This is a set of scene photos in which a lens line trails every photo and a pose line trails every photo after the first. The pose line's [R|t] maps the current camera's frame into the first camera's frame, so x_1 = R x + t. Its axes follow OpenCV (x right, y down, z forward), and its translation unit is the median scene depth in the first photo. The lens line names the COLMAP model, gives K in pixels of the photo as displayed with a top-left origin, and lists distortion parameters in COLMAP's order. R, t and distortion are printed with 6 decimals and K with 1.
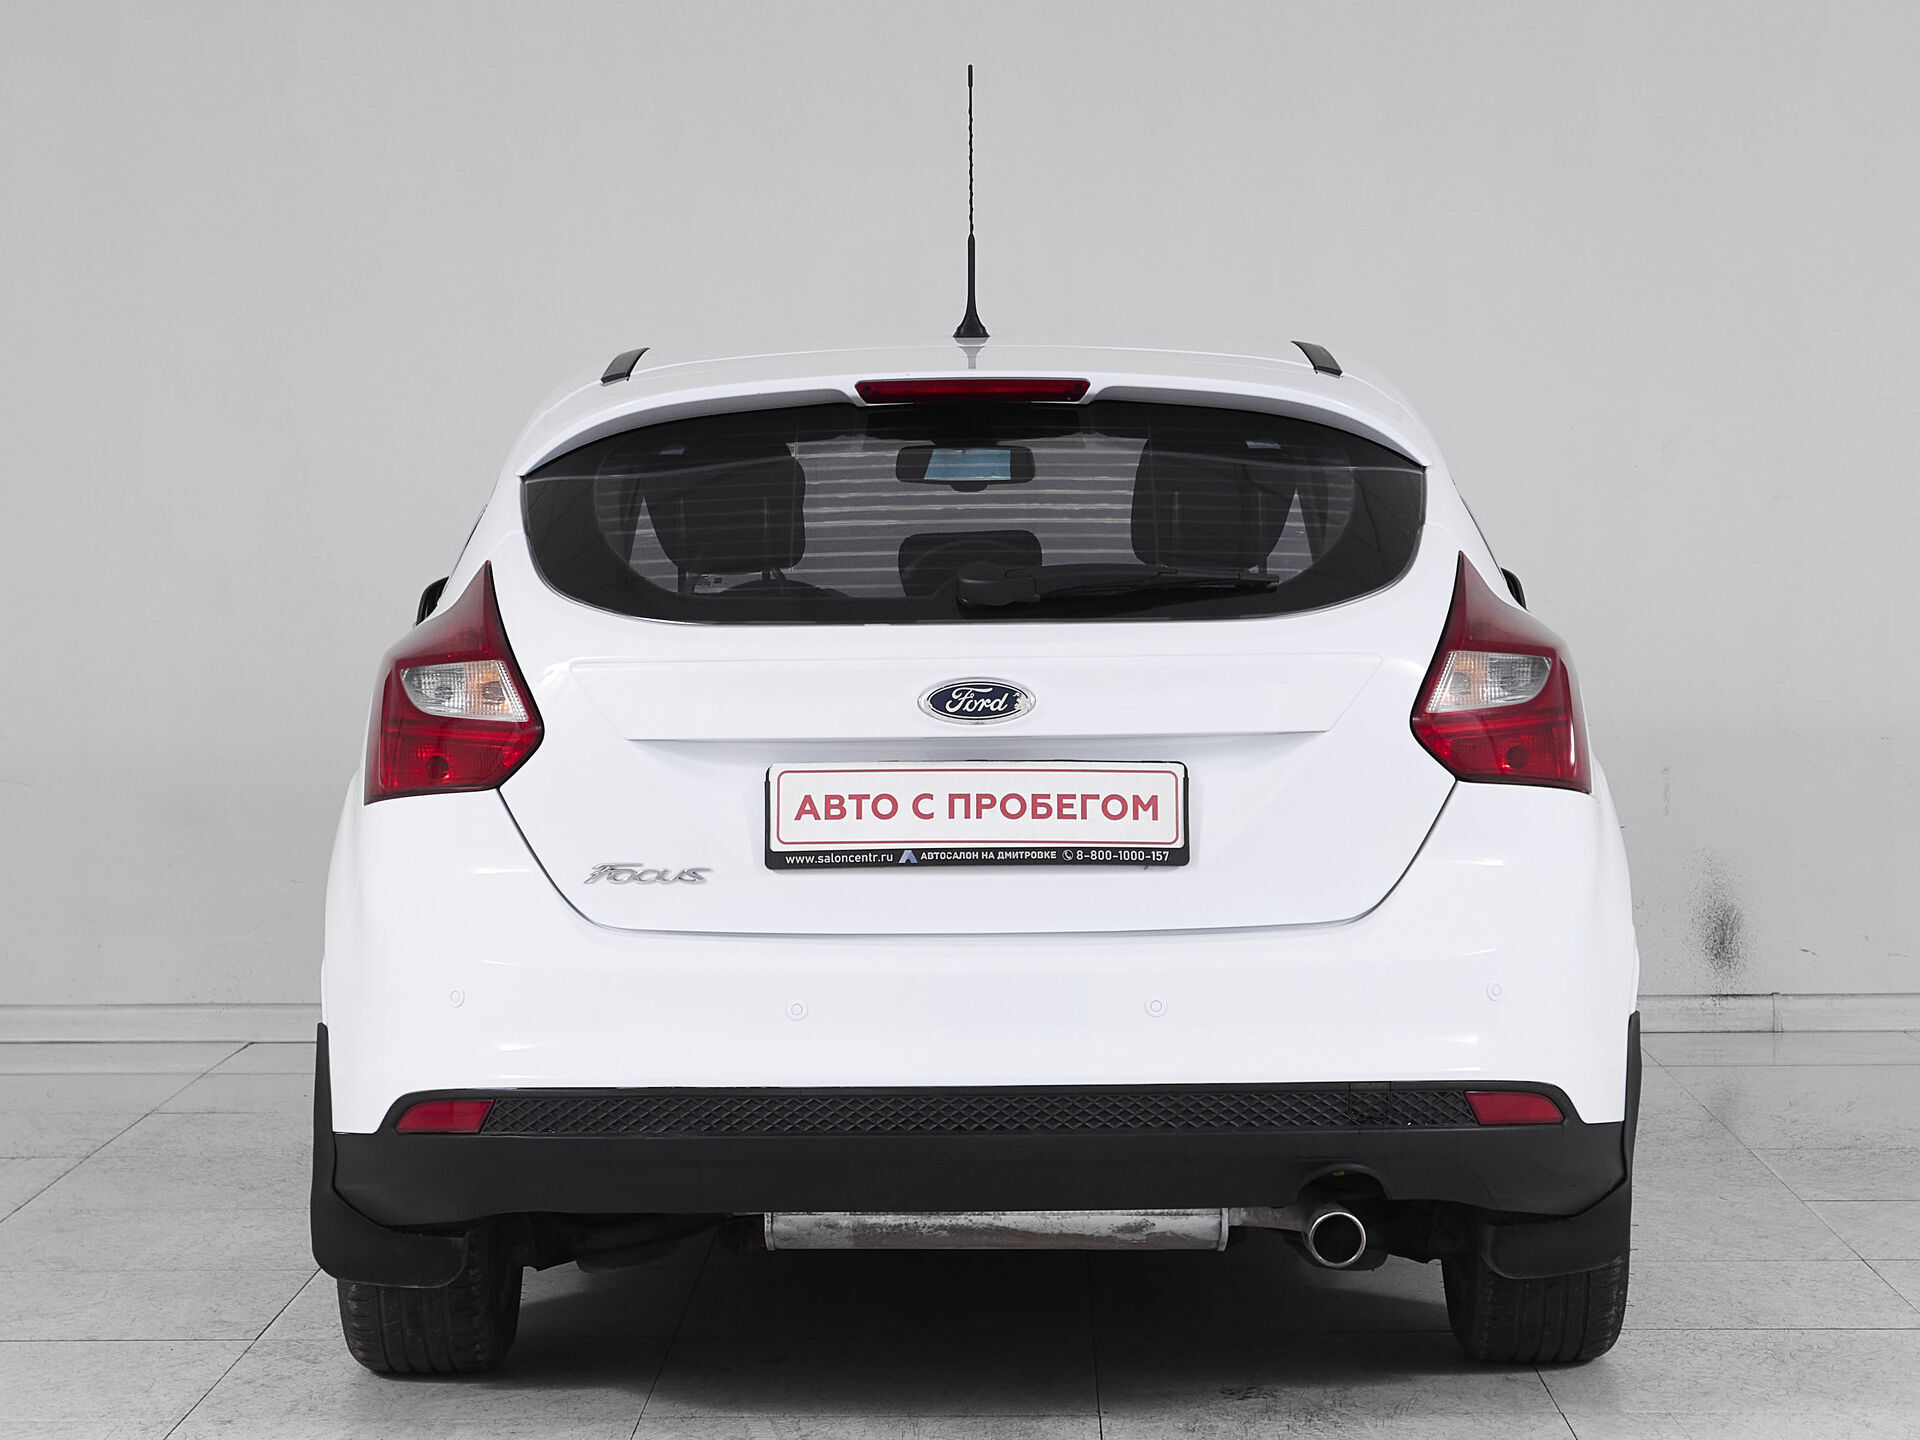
lens RADIAL K [[3940.4, 0, 960.0], [0, 3940.4, 720.0], [0, 0, 1]] dist [0.002690, -0.006638]
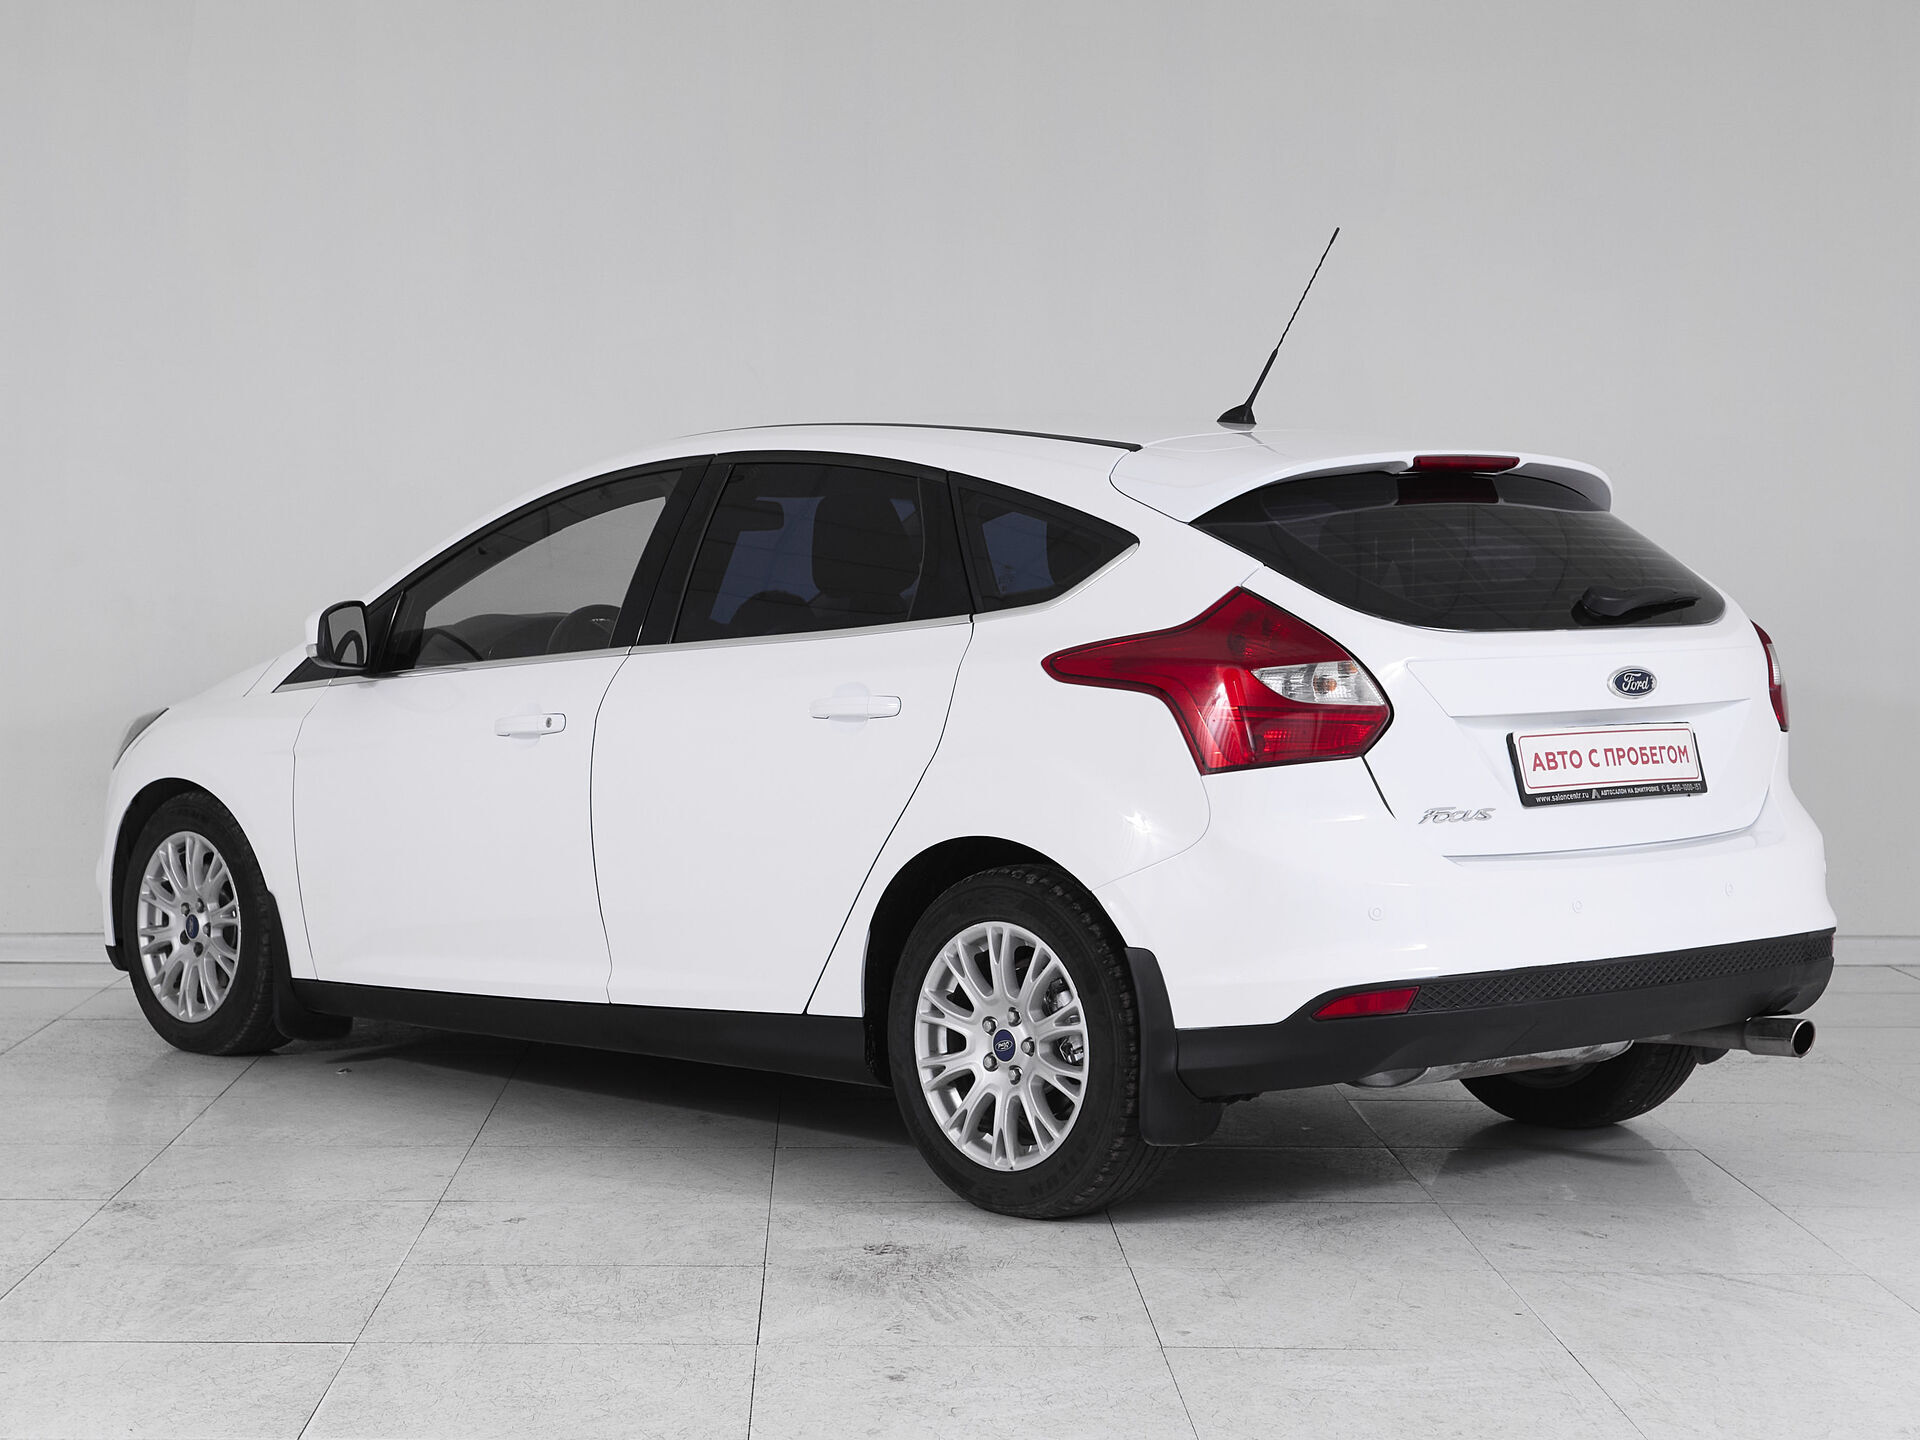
lens RADIAL K [[3940.4, 0, 960.0], [0, 3940.4, 720.0], [0, 0, 1]] dist [0.002690, -0.006638]
pose [[0.724052, -0.025709, 0.689266, -1.152381], [0.034628, 0.999400, 0.000902, -0.000996], [-0.688875, 0.023215, 0.724508, 0.127388]]
